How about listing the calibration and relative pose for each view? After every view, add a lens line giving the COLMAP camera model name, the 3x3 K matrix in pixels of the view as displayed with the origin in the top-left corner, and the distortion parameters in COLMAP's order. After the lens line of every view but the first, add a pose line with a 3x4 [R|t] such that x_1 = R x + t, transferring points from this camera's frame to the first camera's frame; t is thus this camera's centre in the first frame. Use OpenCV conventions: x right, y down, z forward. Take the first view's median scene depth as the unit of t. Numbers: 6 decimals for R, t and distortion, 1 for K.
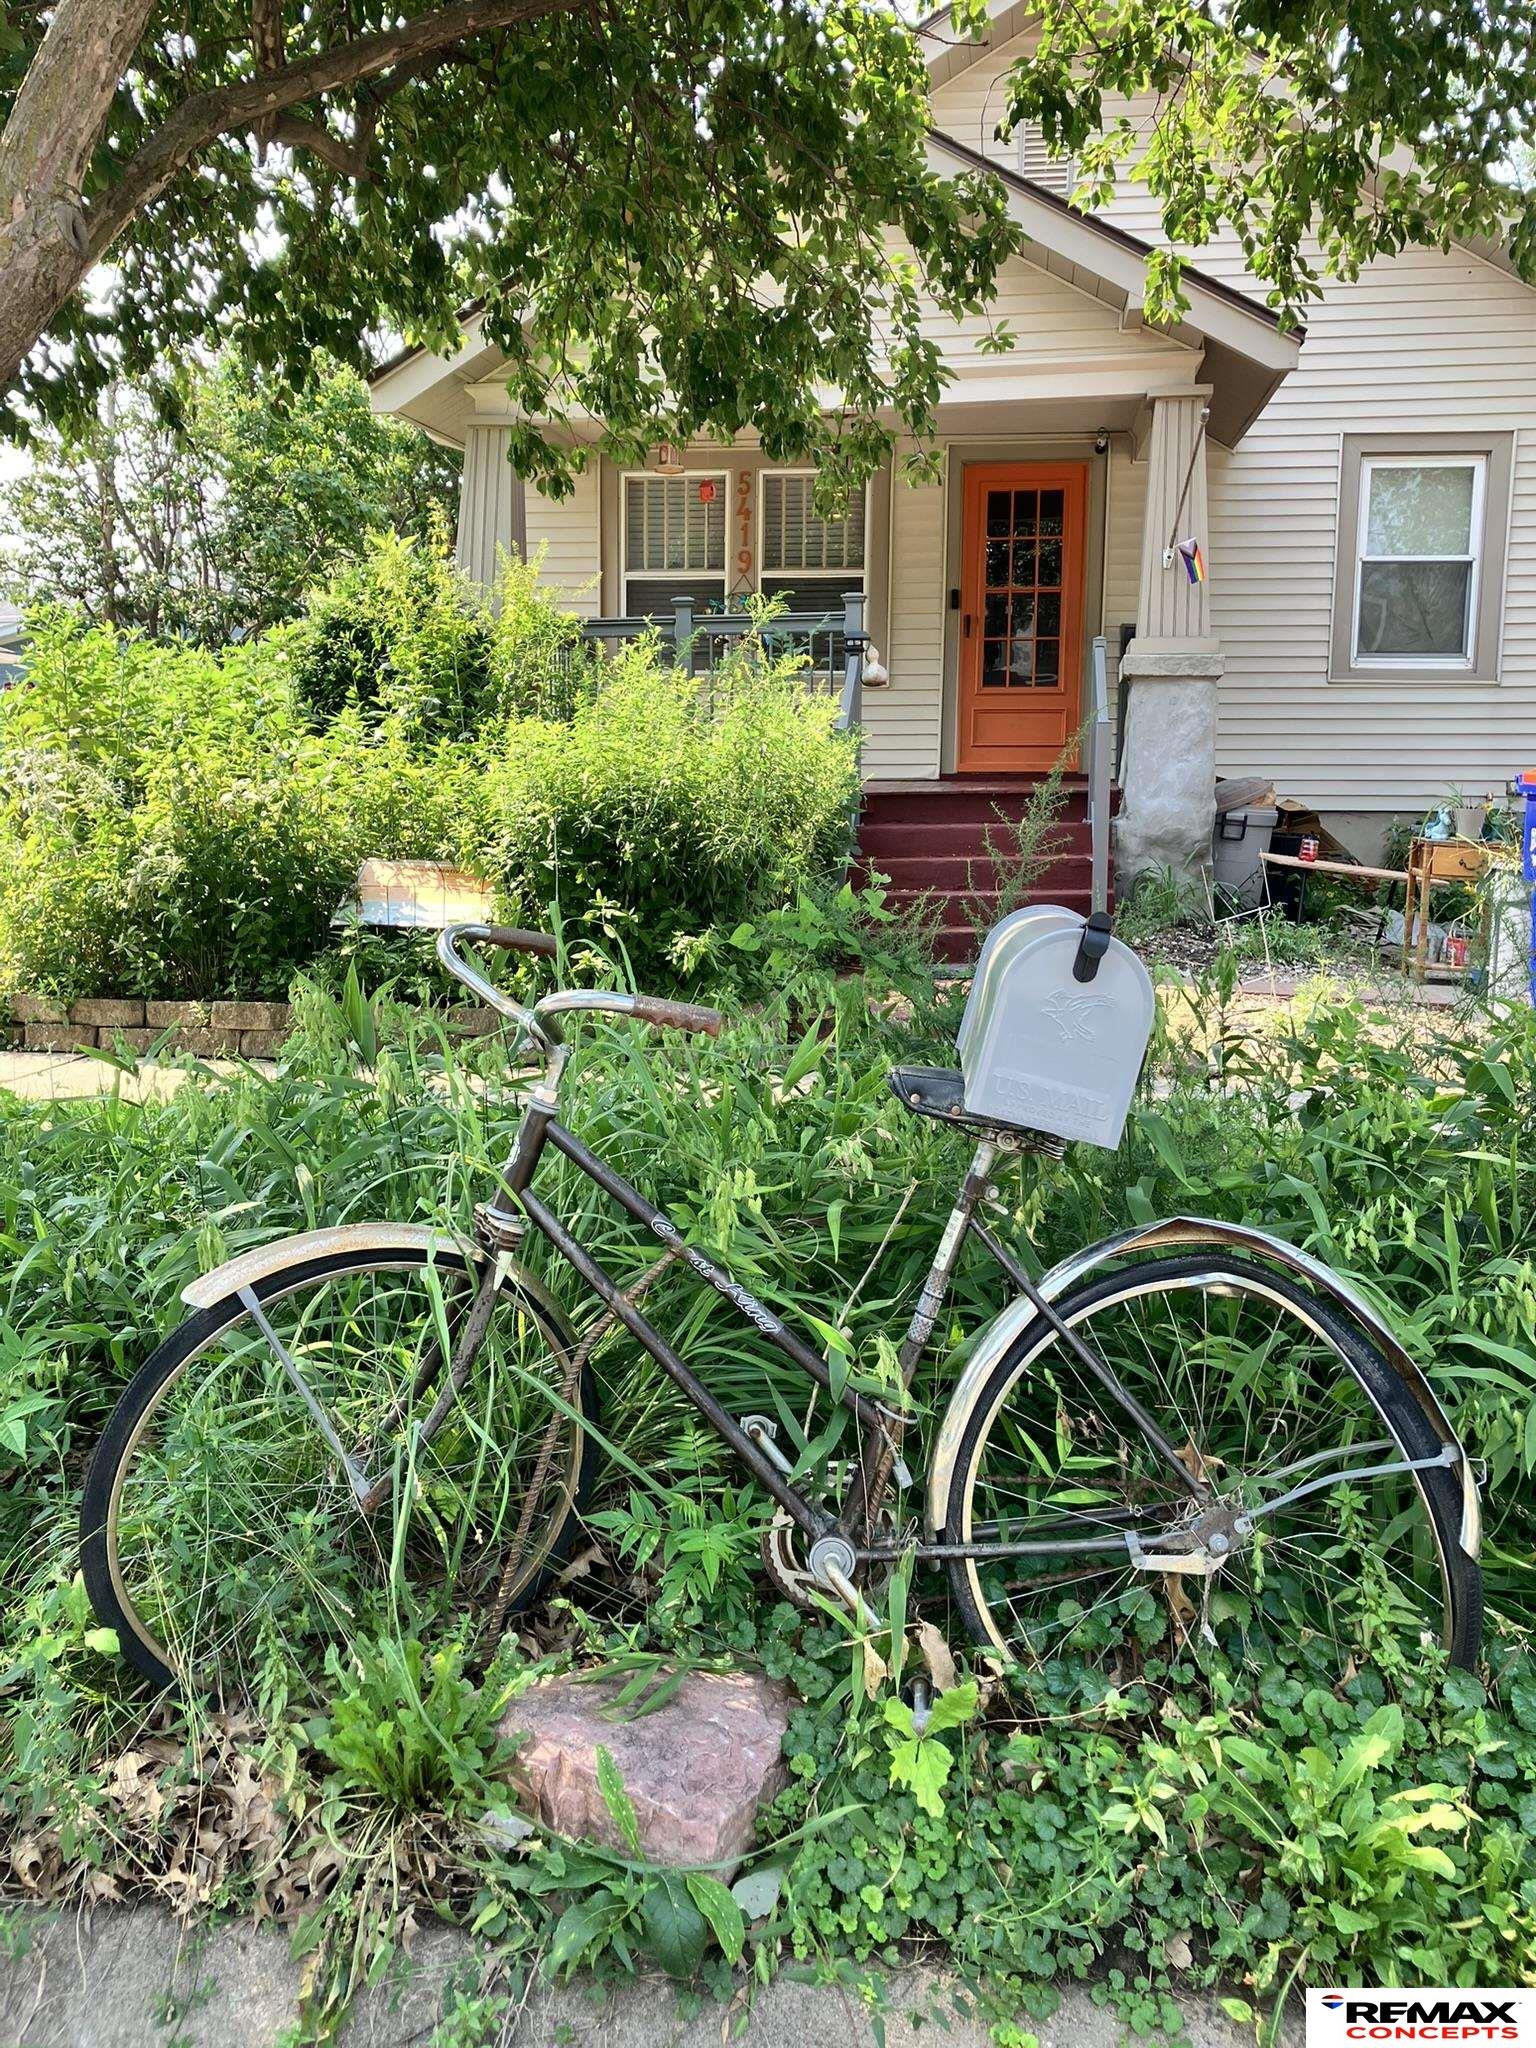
lens RADIAL K [[1686.7, 0, 771.3], [0, 1686.7, 1003.3], [0, 0, 1]] dist [0.033578, -0.075519]
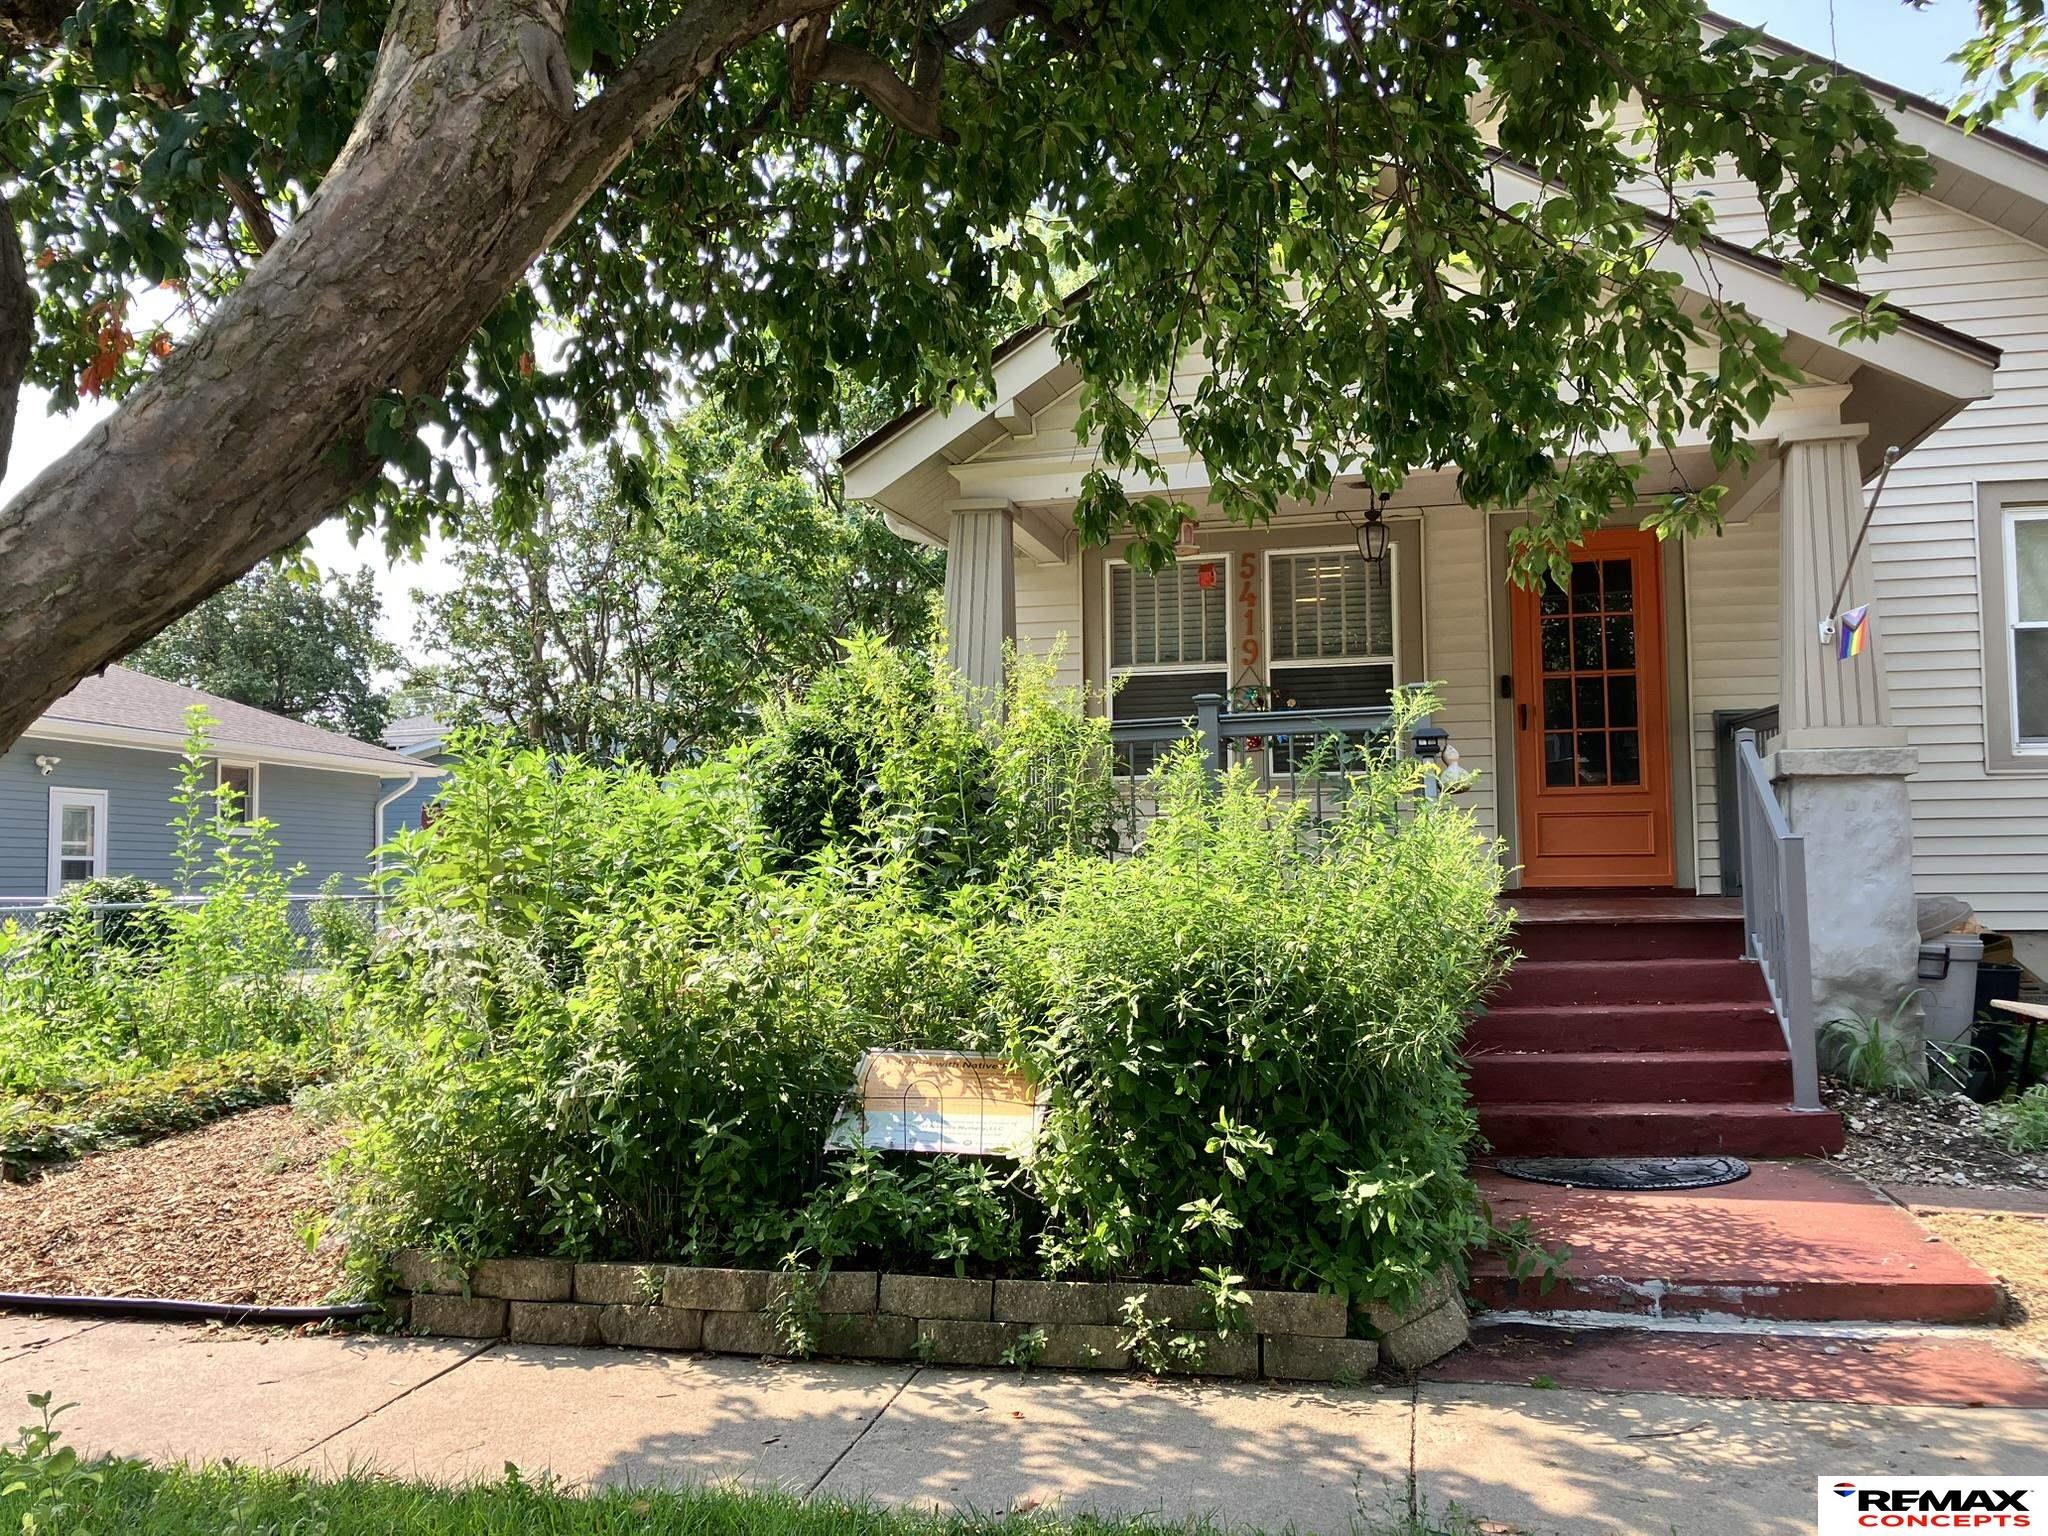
lens RADIAL K [[1686.7, 0, 1024.1], [0, 1686.7, 789.3], [0, 0, 1]] dist [0.033578, -0.075519]
pose [[0.996434, -0.023864, -0.080937, -0.089901], [0.009208, 0.984200, -0.176822, -0.055396], [0.083877, 0.175446, 0.980909, 0.212154]]
